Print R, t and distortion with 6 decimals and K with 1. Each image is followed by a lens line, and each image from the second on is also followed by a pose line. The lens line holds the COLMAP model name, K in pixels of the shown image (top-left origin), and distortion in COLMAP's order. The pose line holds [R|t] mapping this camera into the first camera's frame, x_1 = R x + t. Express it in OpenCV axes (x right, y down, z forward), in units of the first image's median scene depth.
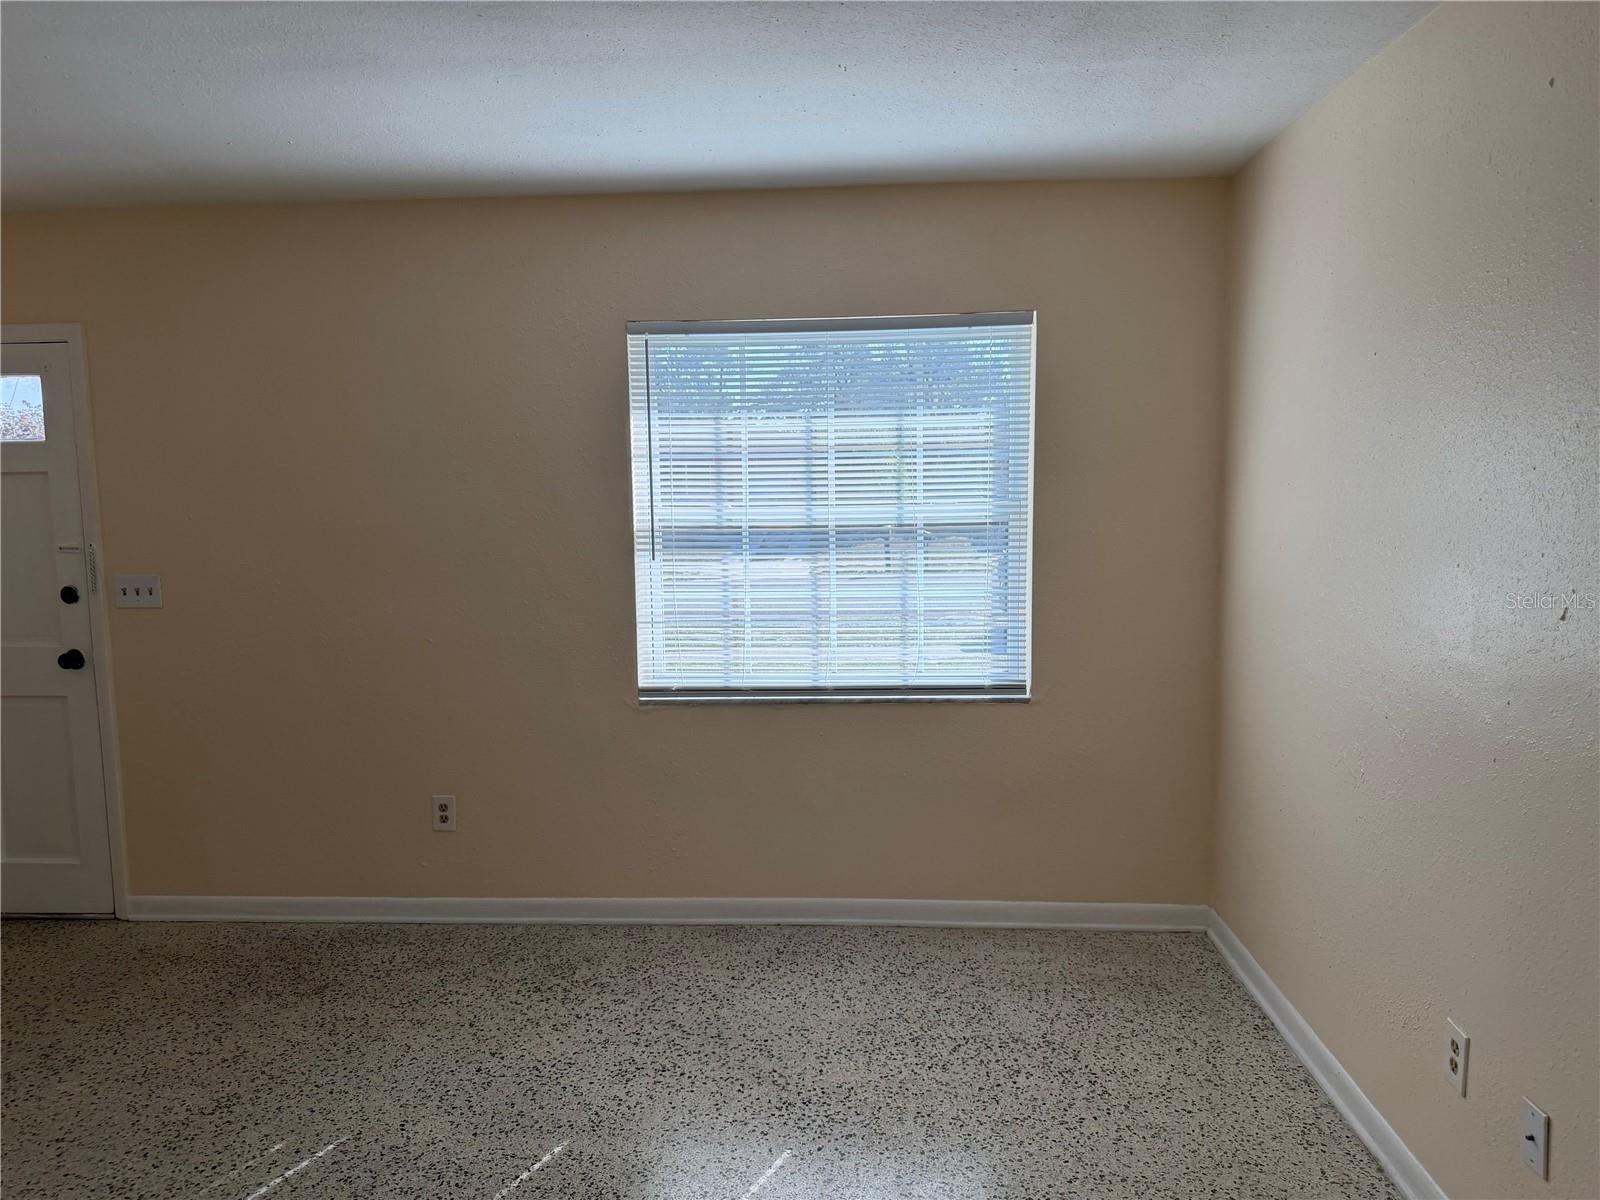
lens RADIAL K [[1146.2, 0, 800.0], [0, 1146.2, 600.0], [0, 0, 1]] dist [0.009020, -0.007169]
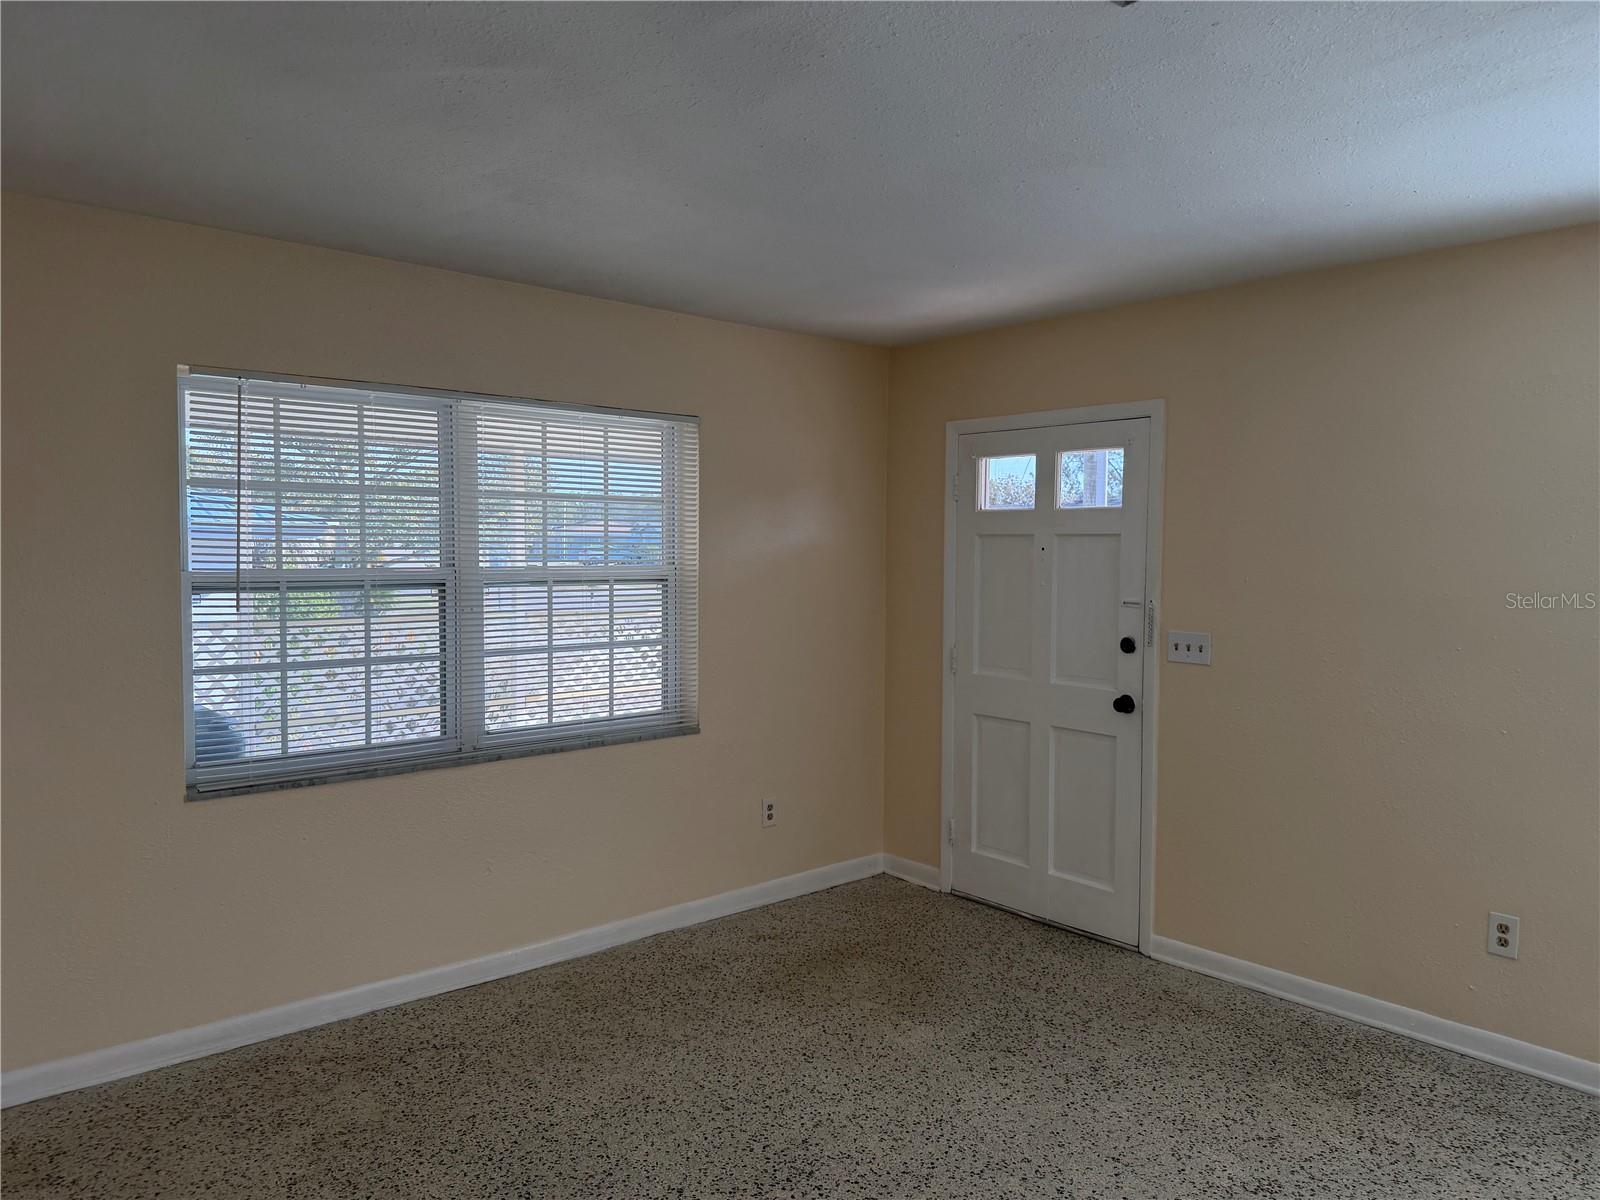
lens RADIAL K [[1146.2, 0, 800.0], [0, 1146.2, 600.0], [0, 0, 1]] dist [0.009020, -0.007169]
pose [[0.711536, 0.057095, -0.700326, -0.103782], [-0.095248, 0.995331, -0.015627, -0.000593], [0.696164, 0.077824, 0.713652, -0.001197]]
